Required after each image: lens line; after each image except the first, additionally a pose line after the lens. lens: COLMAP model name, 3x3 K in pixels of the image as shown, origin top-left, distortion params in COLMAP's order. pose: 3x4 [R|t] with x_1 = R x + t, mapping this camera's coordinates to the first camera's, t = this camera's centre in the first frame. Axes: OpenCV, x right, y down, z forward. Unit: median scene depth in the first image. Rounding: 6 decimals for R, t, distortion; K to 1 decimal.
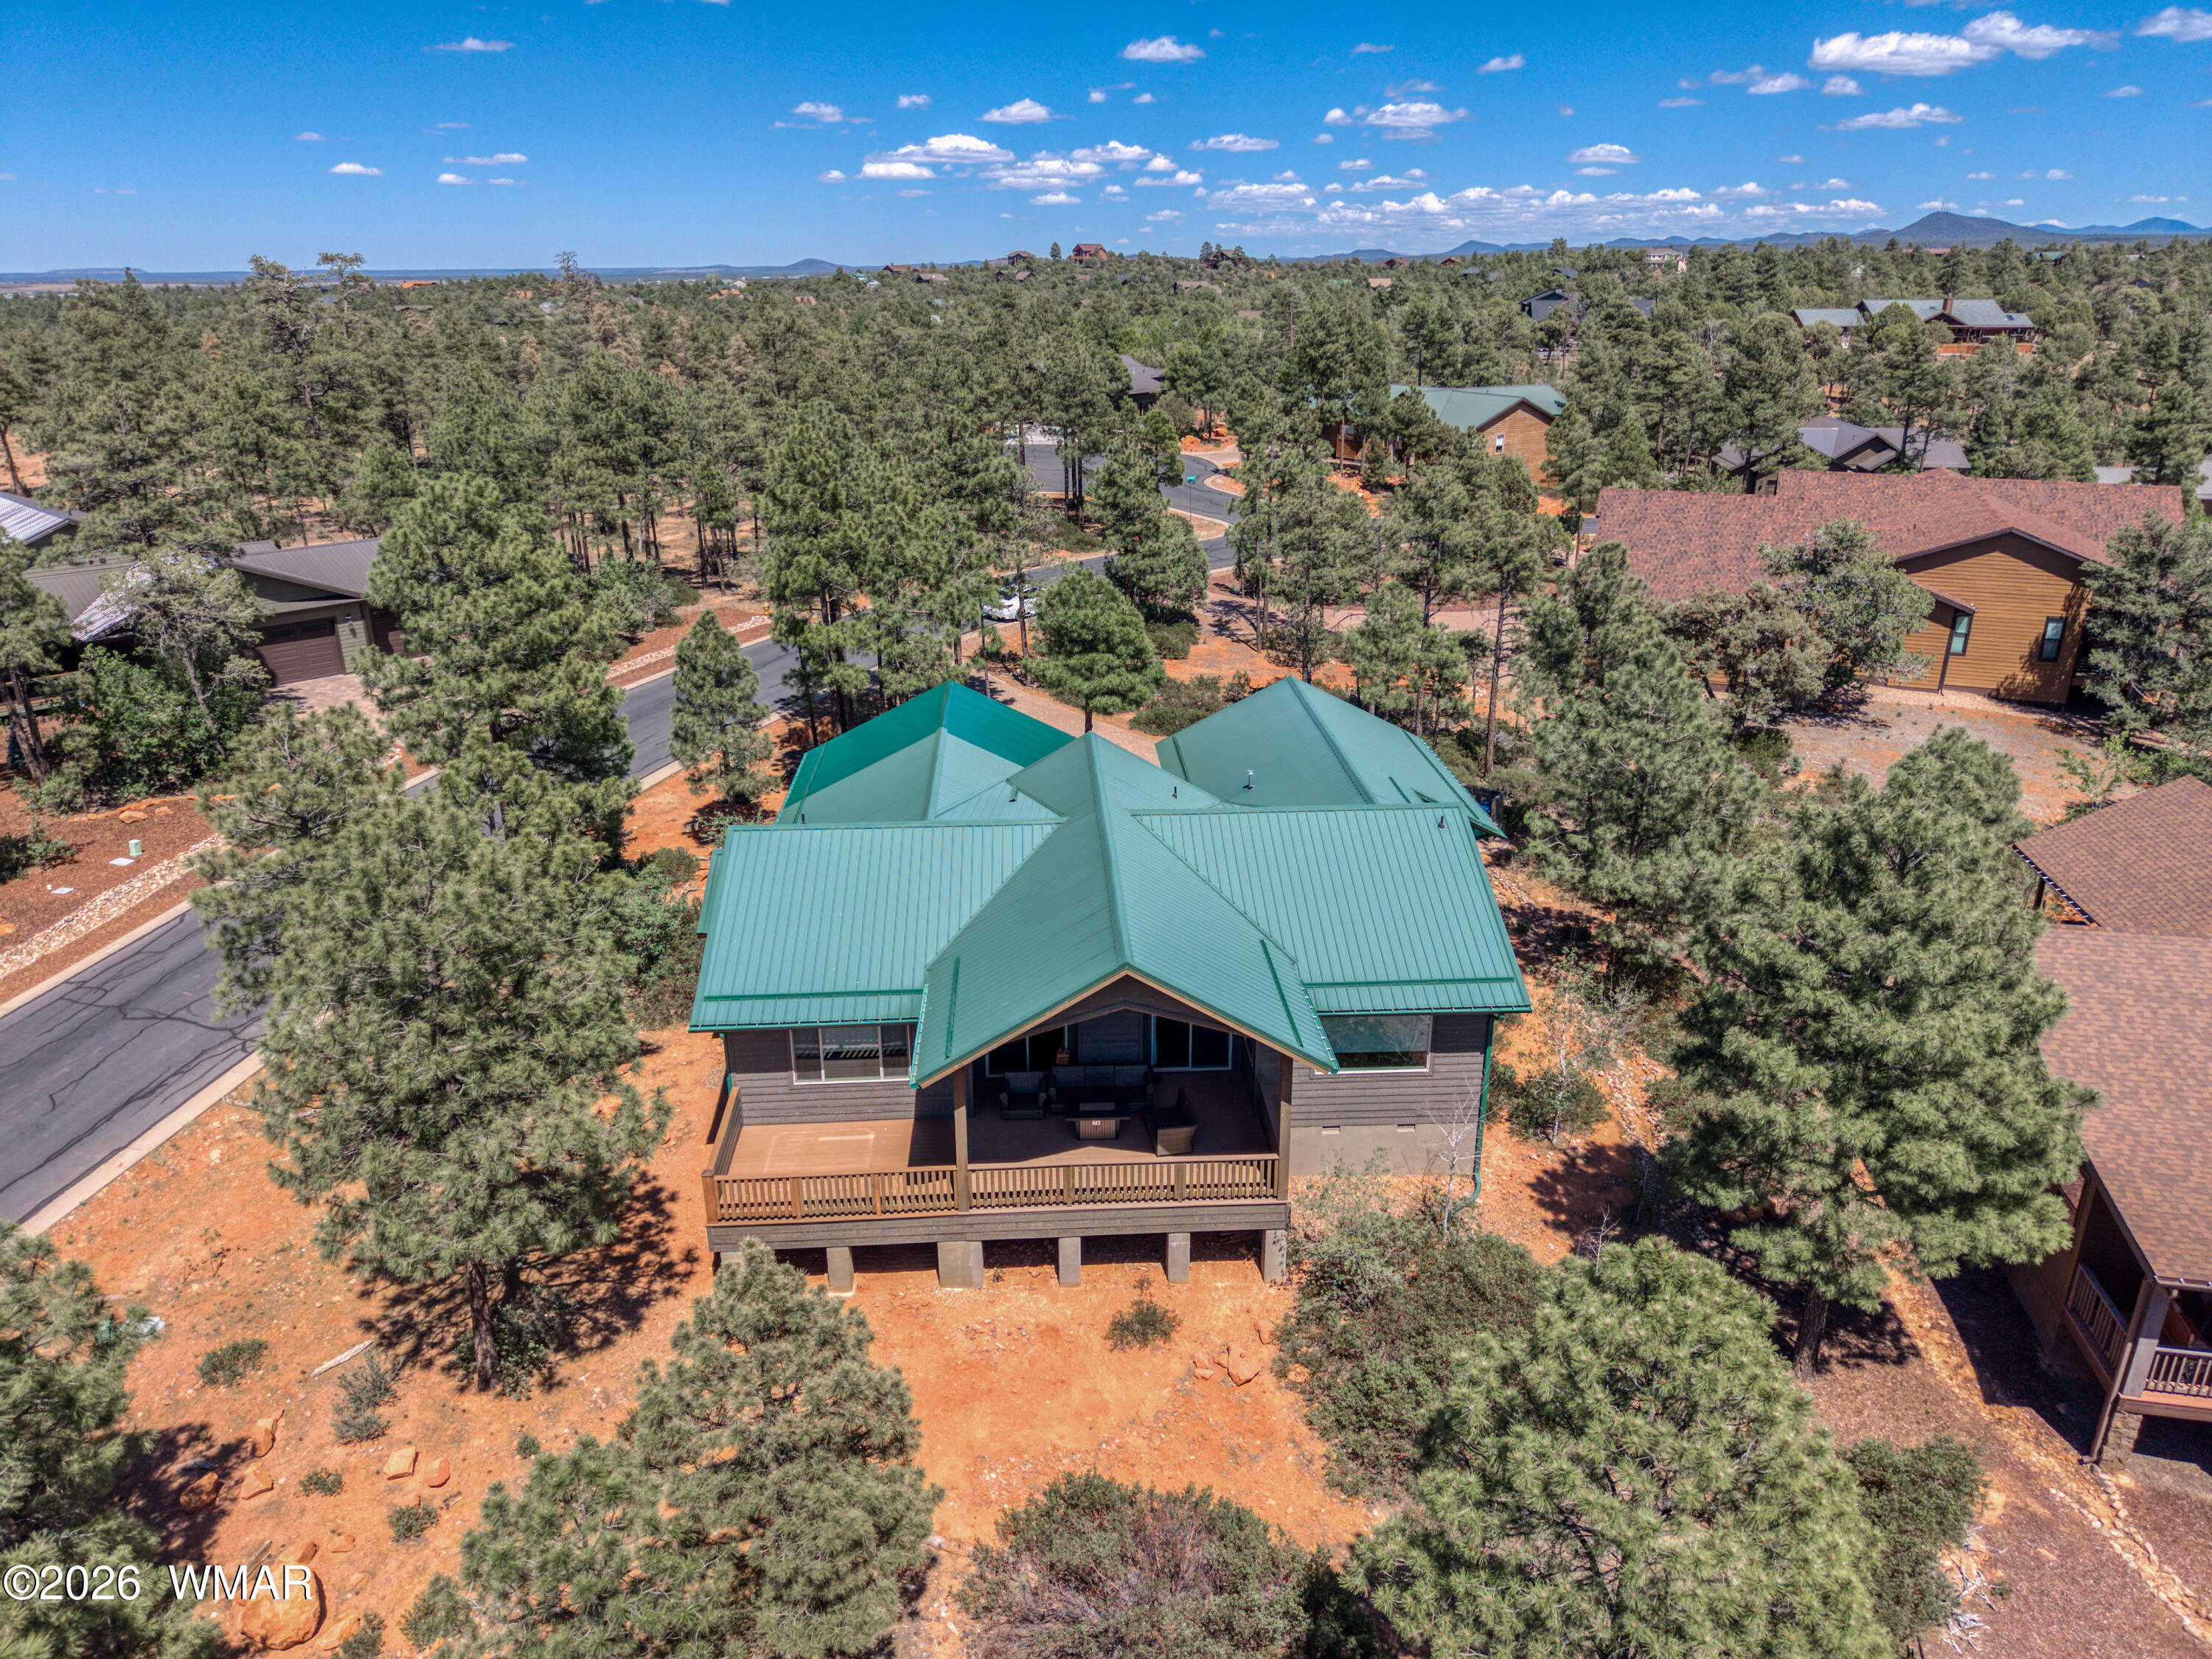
lens RADIAL K [[1540.2, 0, 1097.5], [0, 1540.2, 837.2], [0, 0, 1]] dist [0.013073, 0.000962]
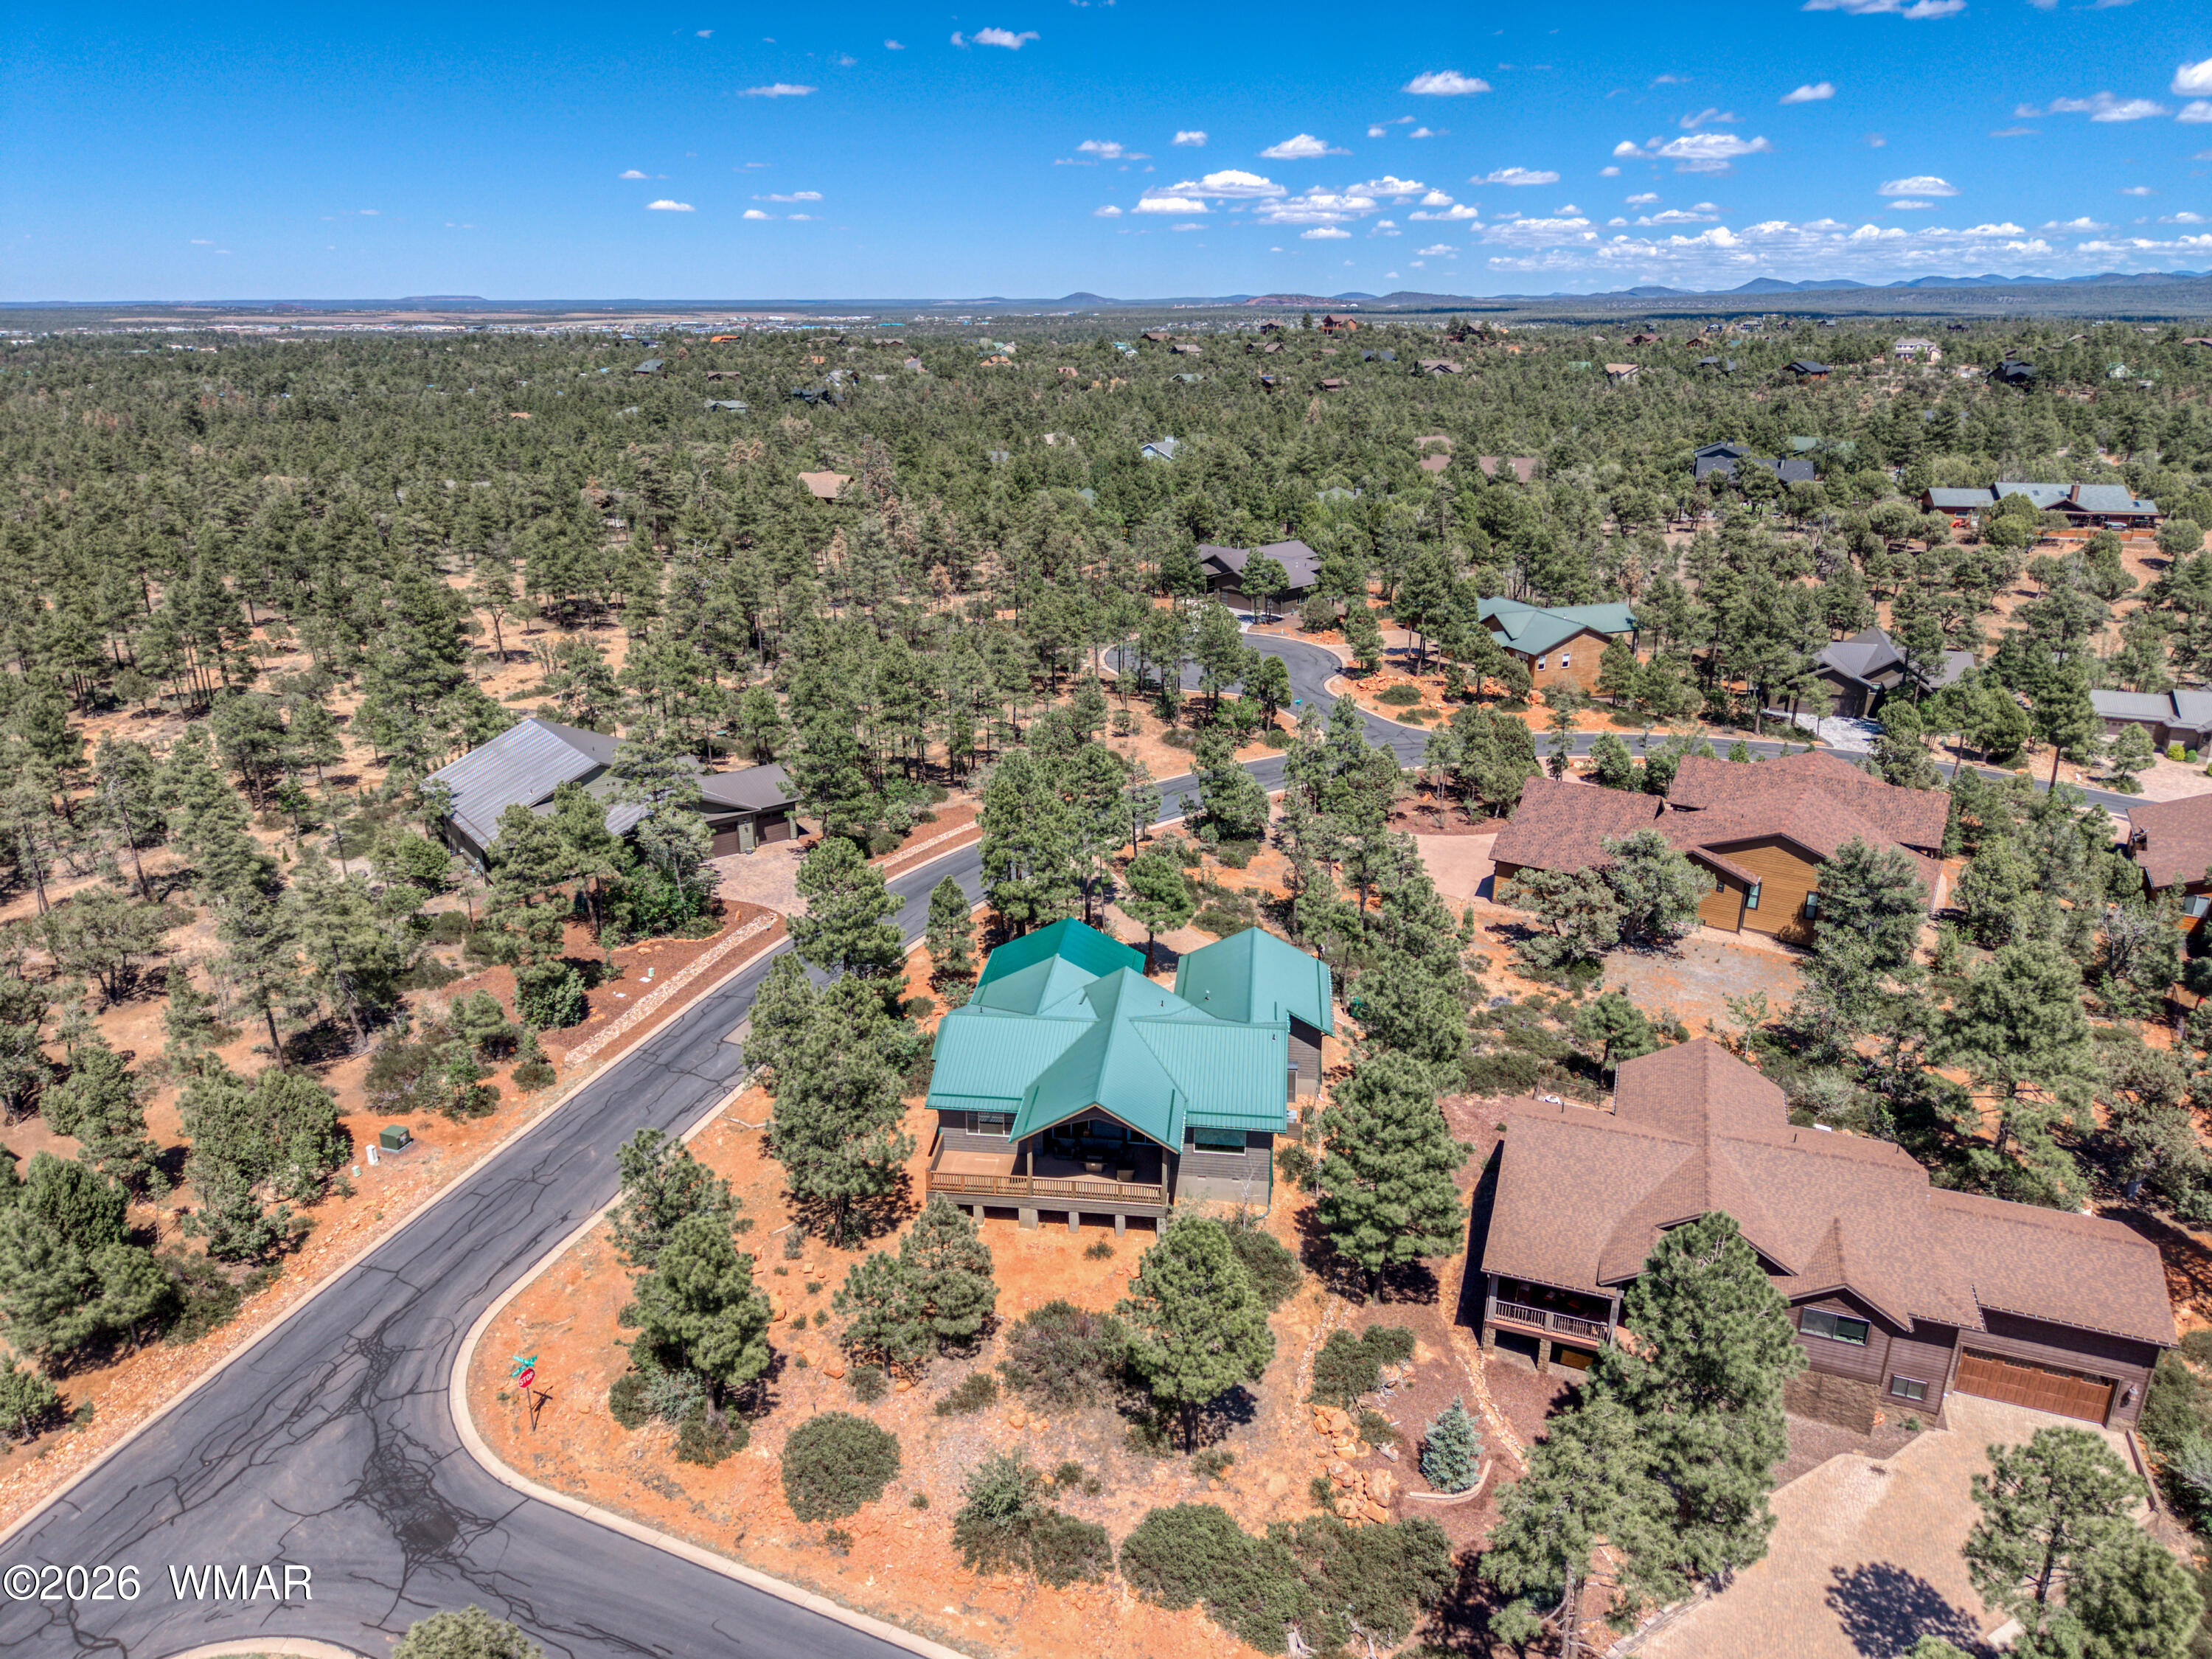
lens RADIAL K [[1499.4, 0, 1106.0], [0, 1499.4, 829.5], [0, 0, 1]] dist [0.079950, -0.100969]
pose [[0.987775, 0.066324, -0.141077, 0.308914], [-0.069931, 0.997336, -0.020763, -0.273800], [0.139324, 0.030374, 0.989781, -1.264726]]
